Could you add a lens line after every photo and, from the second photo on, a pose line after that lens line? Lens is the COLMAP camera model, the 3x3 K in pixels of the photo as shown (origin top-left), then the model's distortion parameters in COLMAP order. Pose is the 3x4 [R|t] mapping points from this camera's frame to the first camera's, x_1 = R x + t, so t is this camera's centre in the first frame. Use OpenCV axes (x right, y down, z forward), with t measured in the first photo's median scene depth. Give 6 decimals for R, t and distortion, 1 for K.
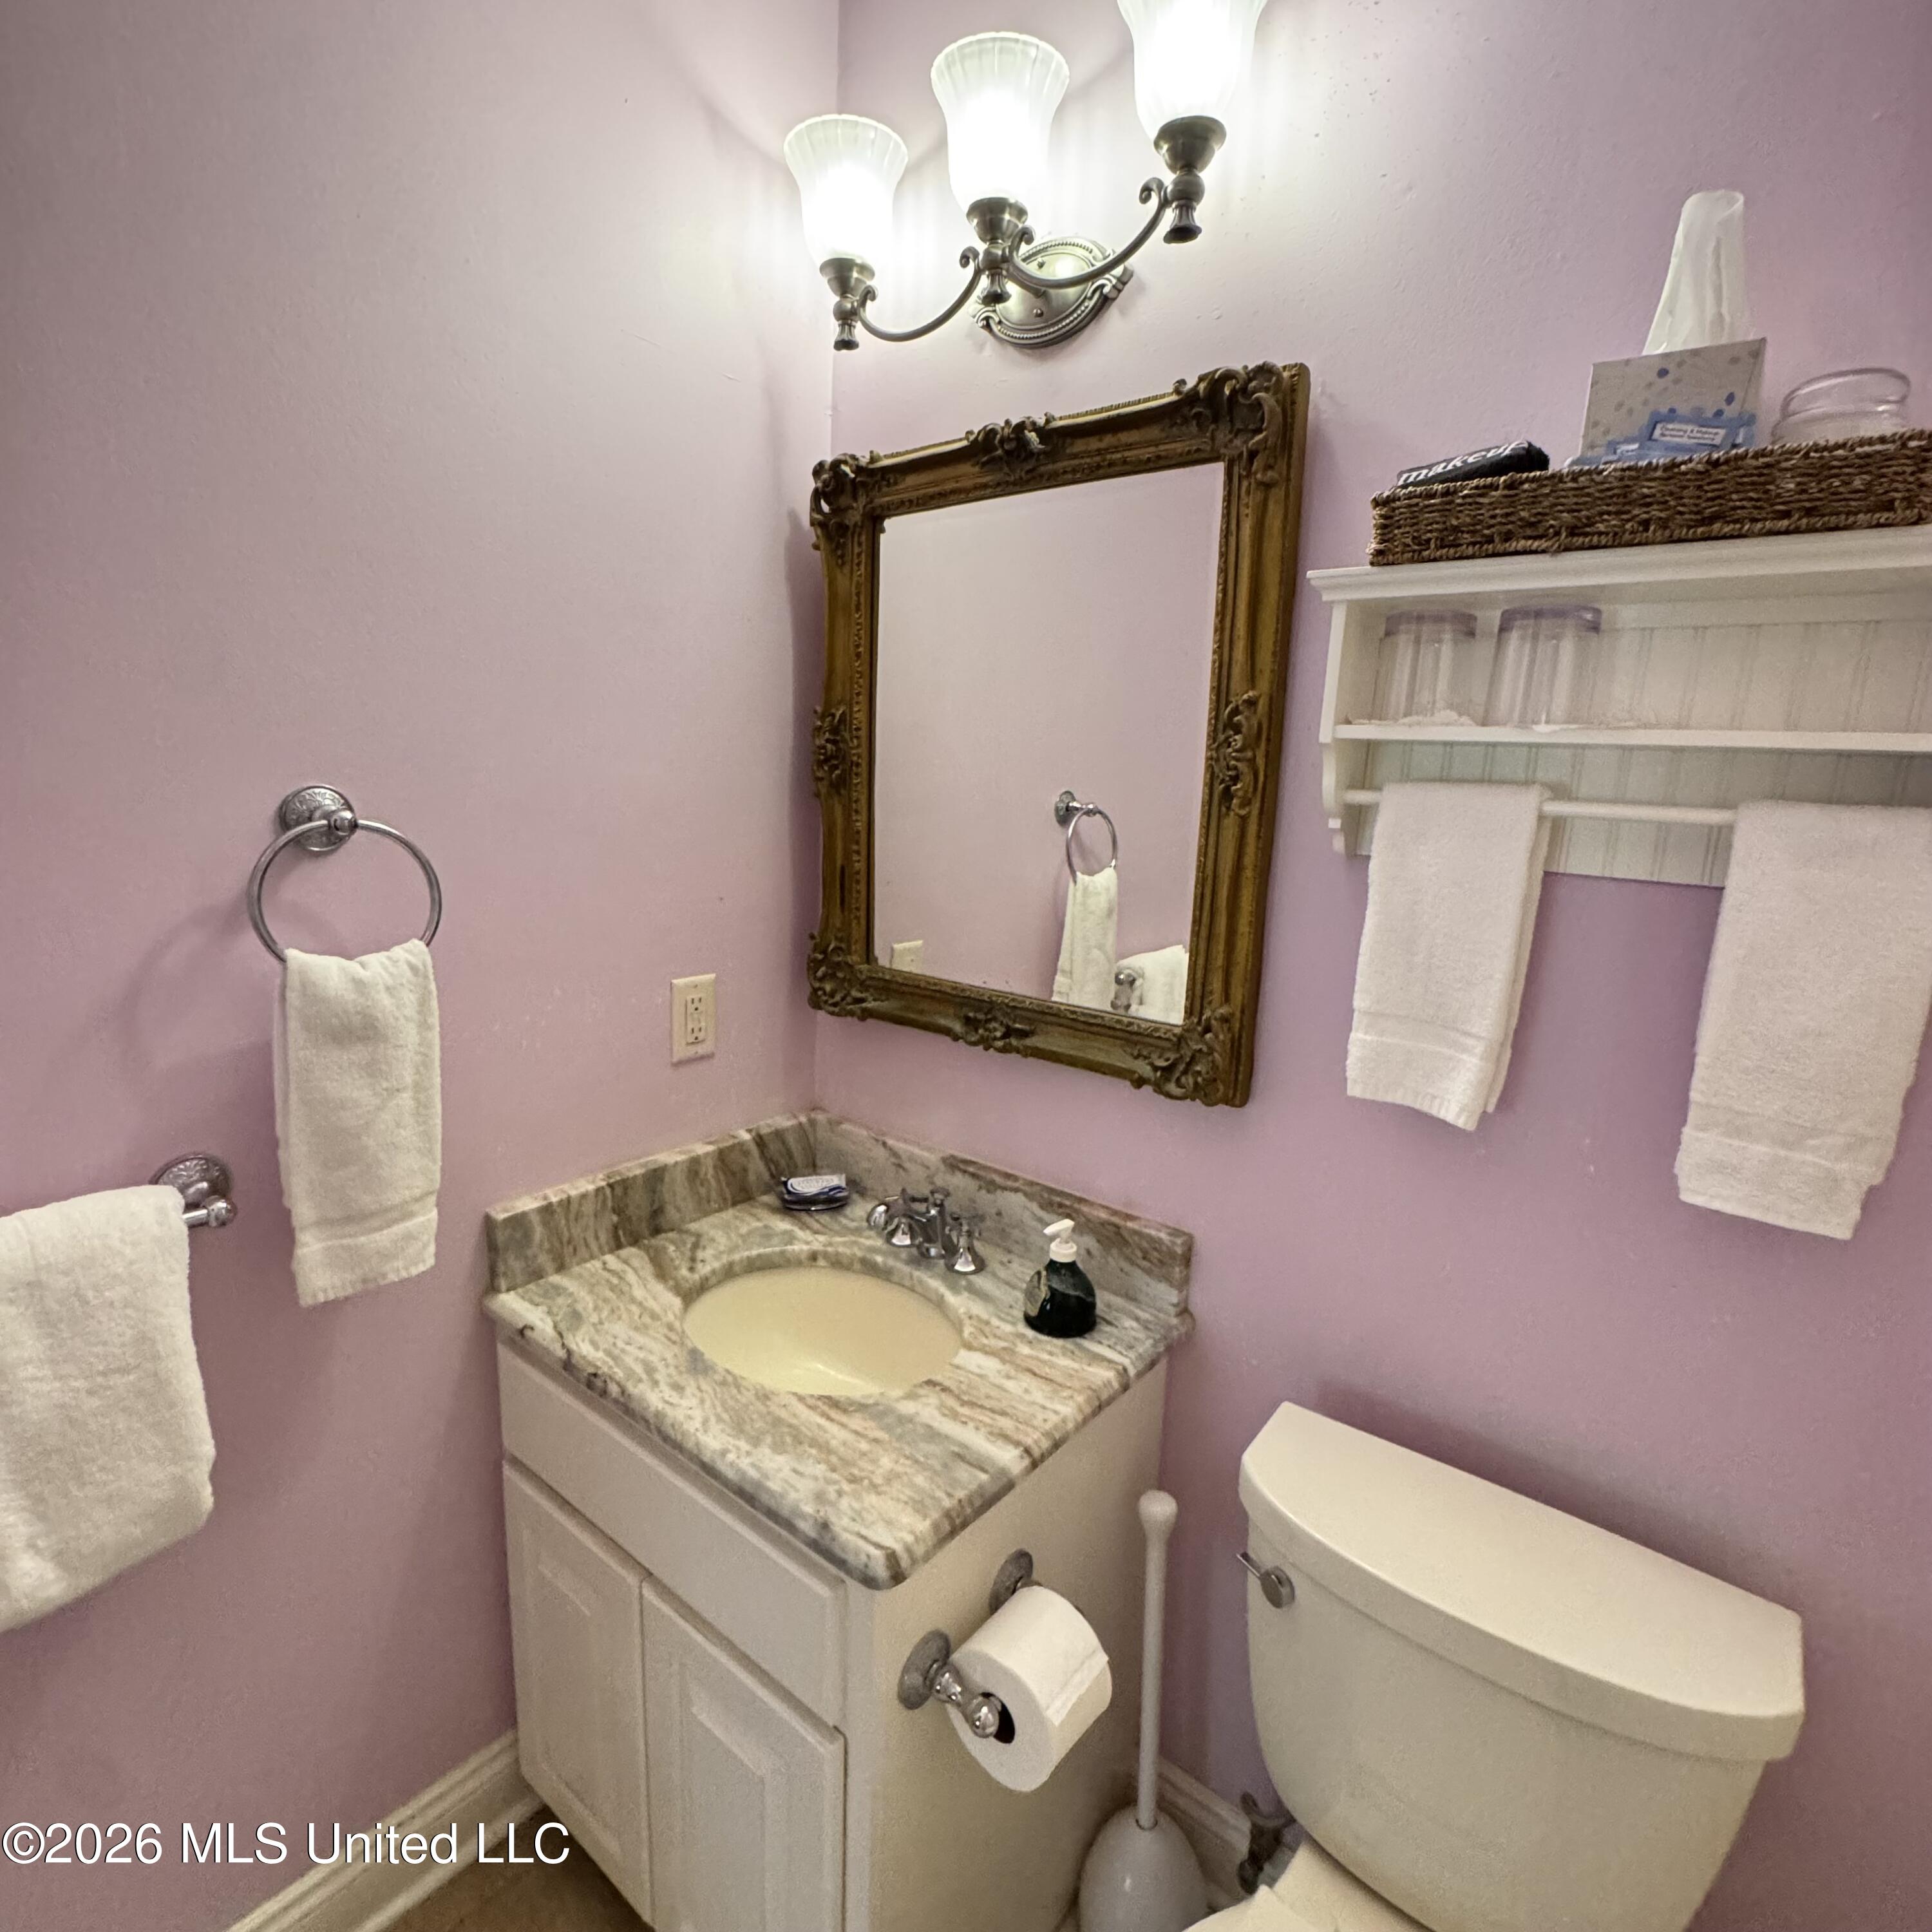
lens RADIAL K [[1044.1, 0, 963.8], [0, 1044.1, 977.4], [0, 0, 1]] dist [-0.003087, 0.002177]
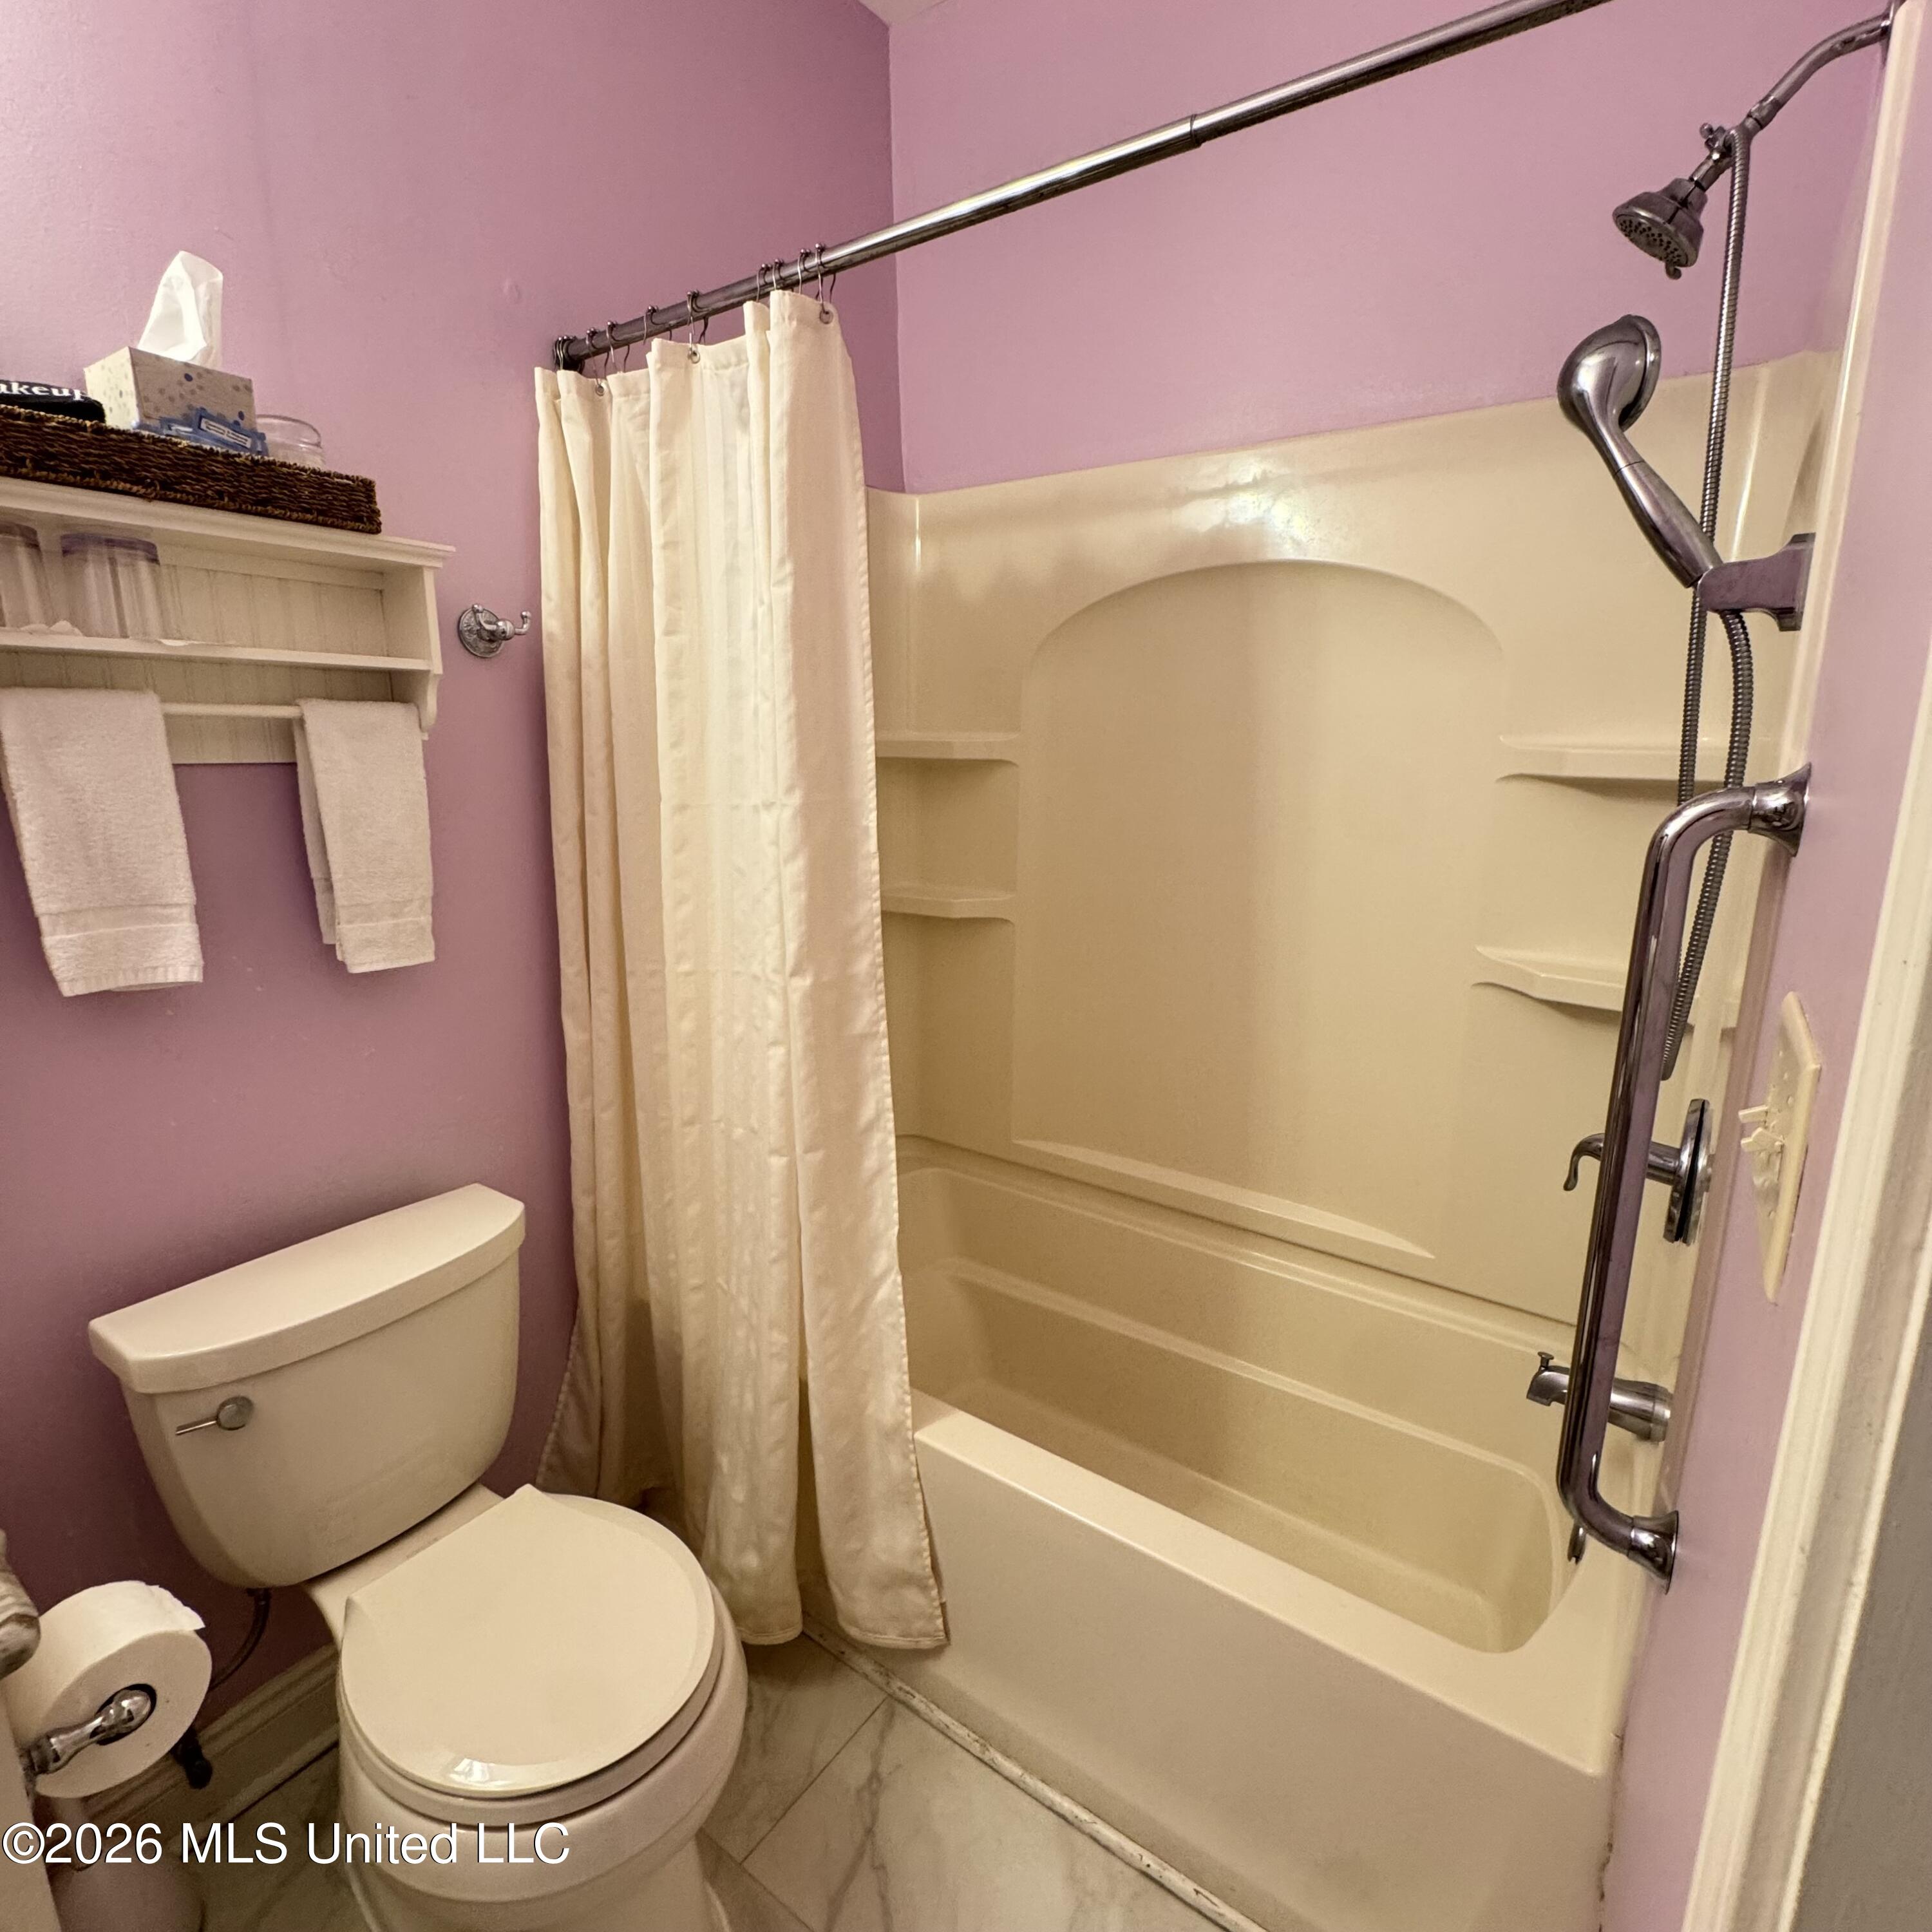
lens RADIAL K [[1044.1, 0, 965.5], [0, 1044.1, 957.4], [0, 0, 1]] dist [-0.003087, 0.002177]
pose [[-0.058632, -0.249159, 0.966686, -0.809067], [0.190135, 0.947838, 0.255833, -0.022389], [-0.980006, 0.198801, -0.008199, 0.163408]]
